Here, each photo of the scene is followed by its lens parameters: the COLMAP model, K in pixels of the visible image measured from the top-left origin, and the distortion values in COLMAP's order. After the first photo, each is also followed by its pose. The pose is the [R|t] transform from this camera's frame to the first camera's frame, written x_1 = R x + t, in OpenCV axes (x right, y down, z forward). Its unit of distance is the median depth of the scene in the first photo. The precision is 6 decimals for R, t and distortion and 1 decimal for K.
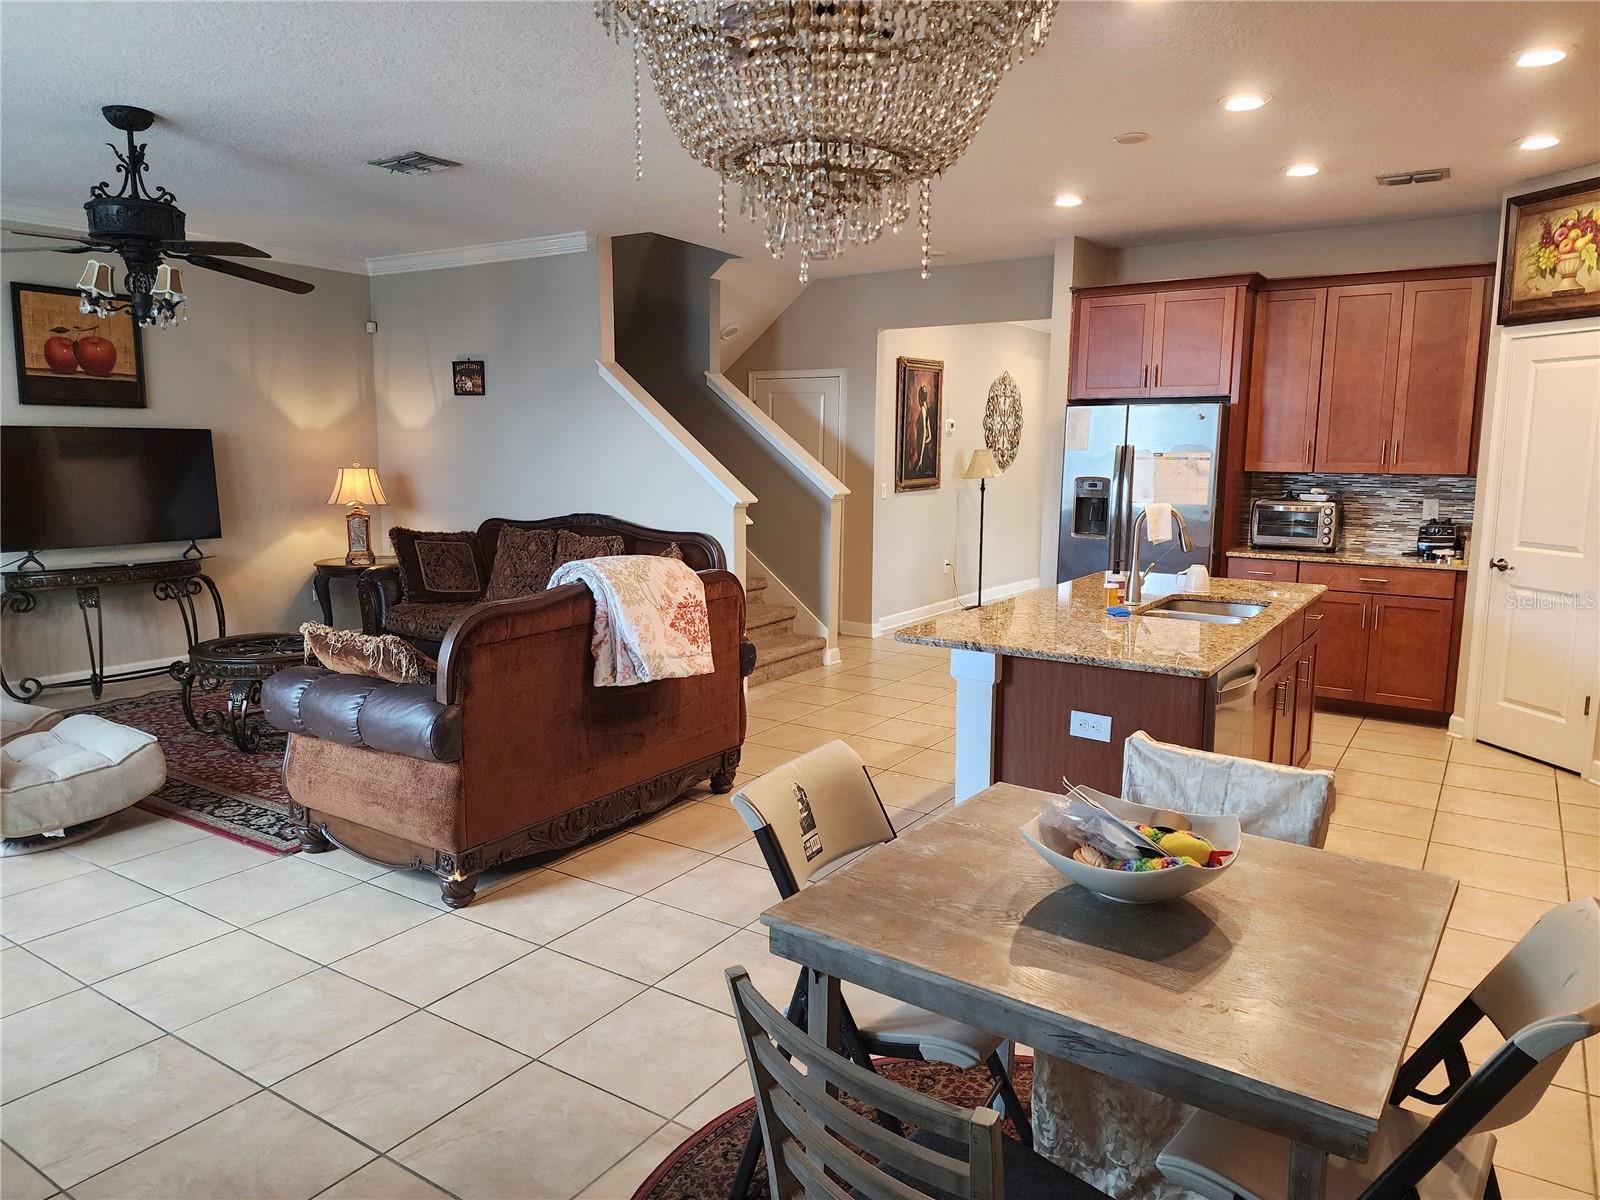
lens RADIAL K [[1072.7, 0, 800.0], [0, 1072.7, 600.0], [0, 0, 1]] dist [0.078886, -0.074647]
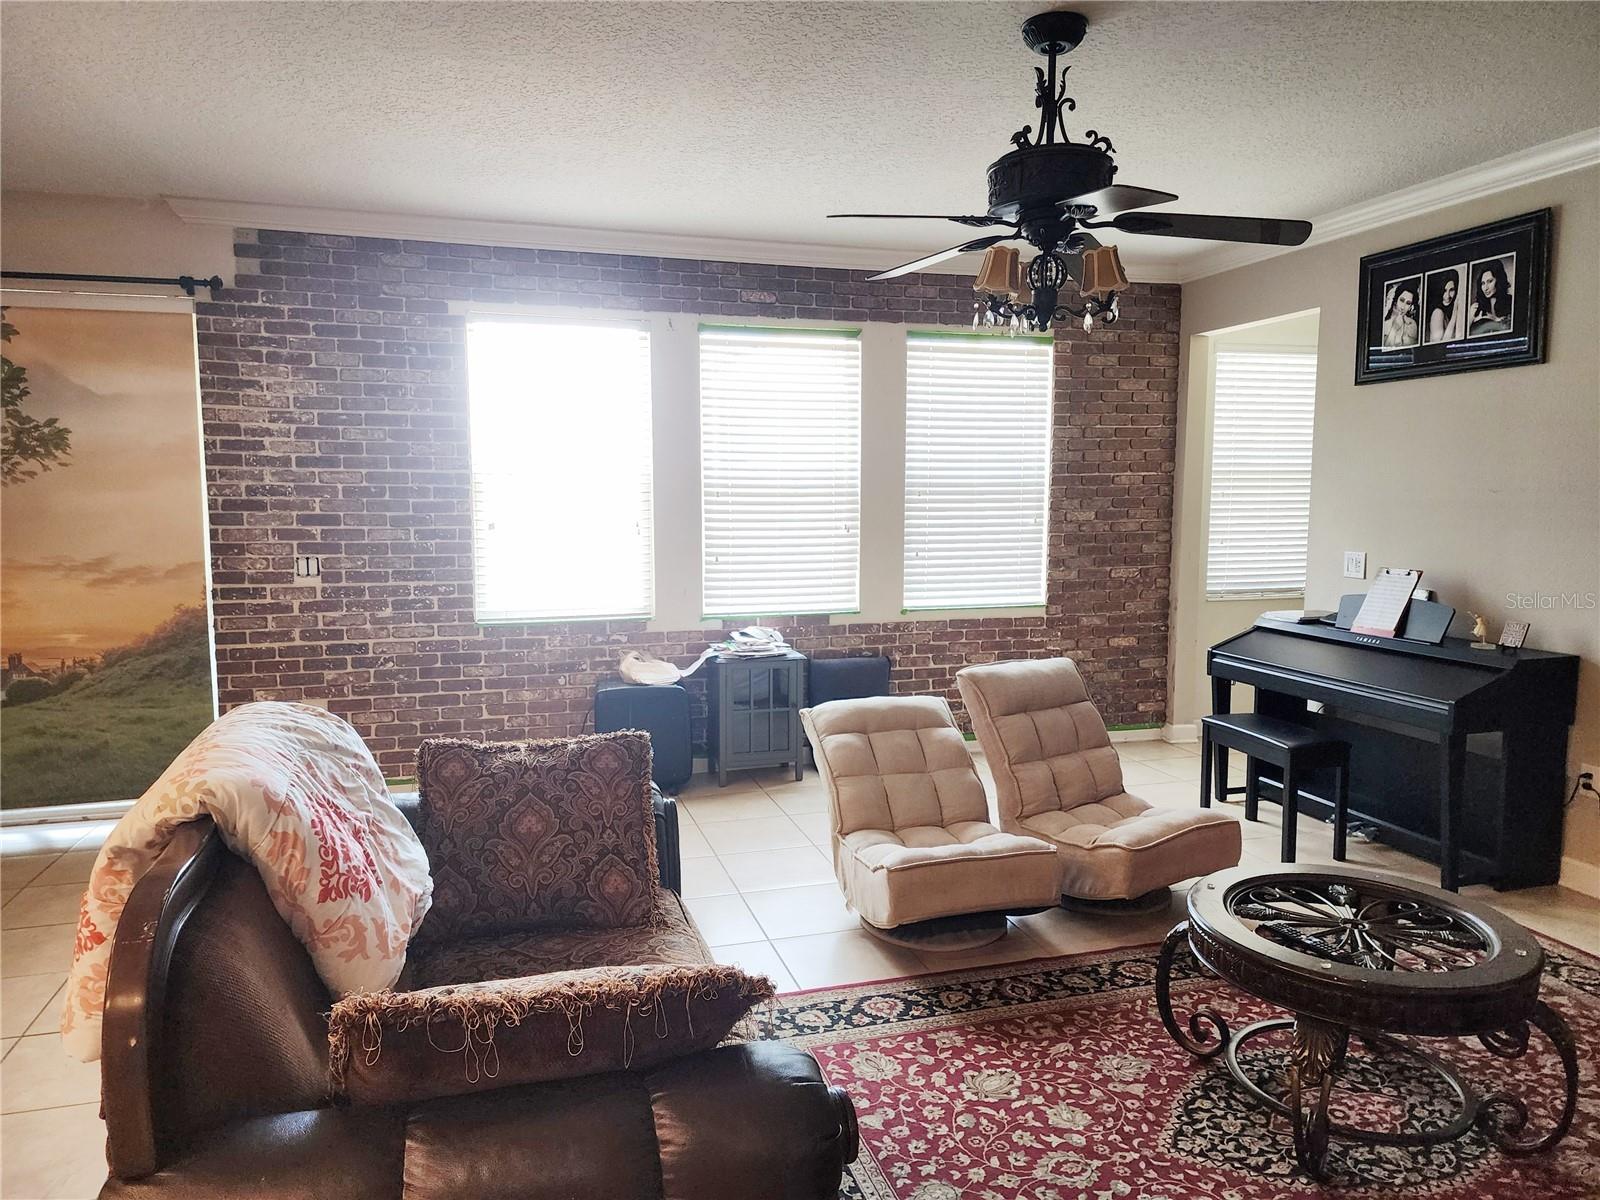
lens RADIAL K [[1072.7, 0, 800.0], [0, 1072.7, 600.0], [0, 0, 1]] dist [0.078886, -0.074647]
pose [[-0.639412, 0.070784, -0.765599, 0.029891], [-0.115441, 0.975627, 0.186616, -0.141226], [0.760149, 0.207706, -0.615656, 0.969221]]
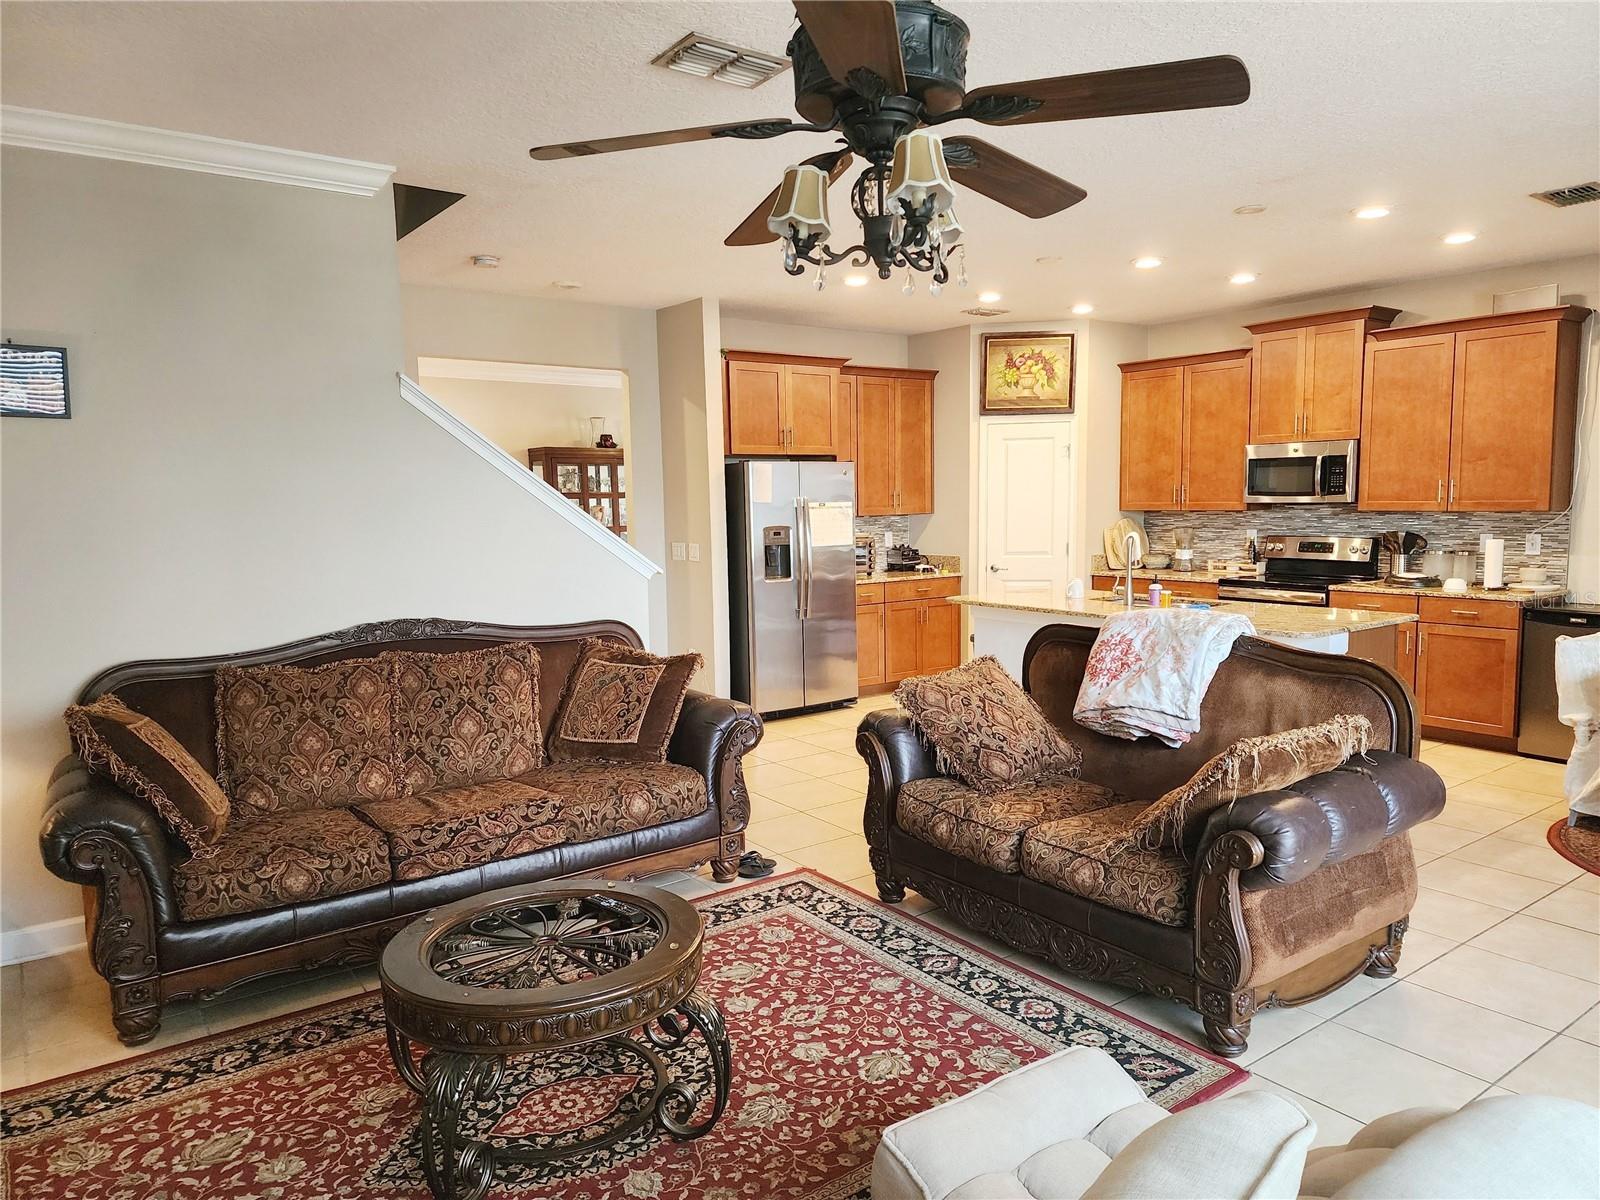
lens RADIAL K [[1063.0, 0, 805.4], [0, 1063.0, 616.6], [0, 0, 1]] dist [0.137387, -0.159395]
pose [[0.343739, -0.121845, 0.931127, -0.782325], [0.153255, 0.985532, 0.072388, -0.102885], [-0.926475, 0.117817, 0.357439, 0.632474]]
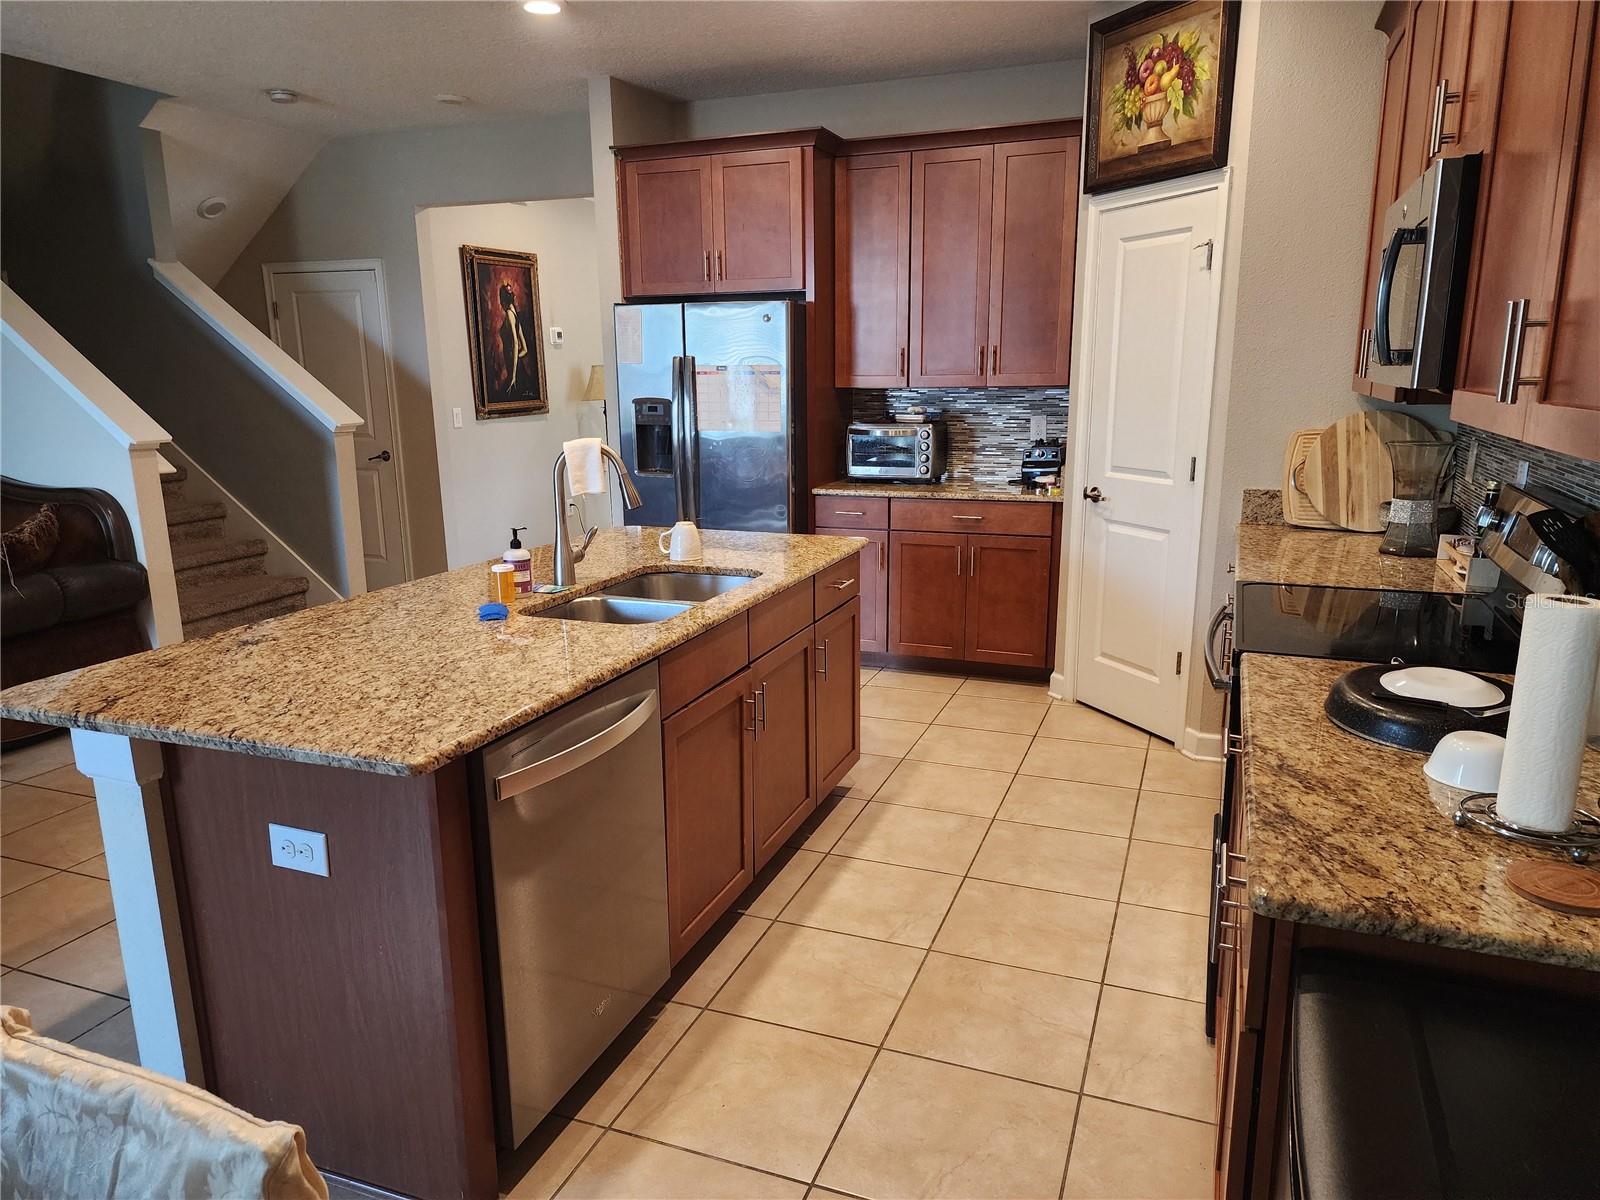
lens RADIAL K [[1063.0, 0, 805.4], [0, 1063.0, 616.6], [0, 0, 1]] dist [0.137387, -0.159395]
pose [[0.976972, -0.066950, 0.202591, 0.223807], [0.048751, 0.994422, 0.093528, -0.024135], [-0.207722, -0.081497, 0.974787, 0.210572]]
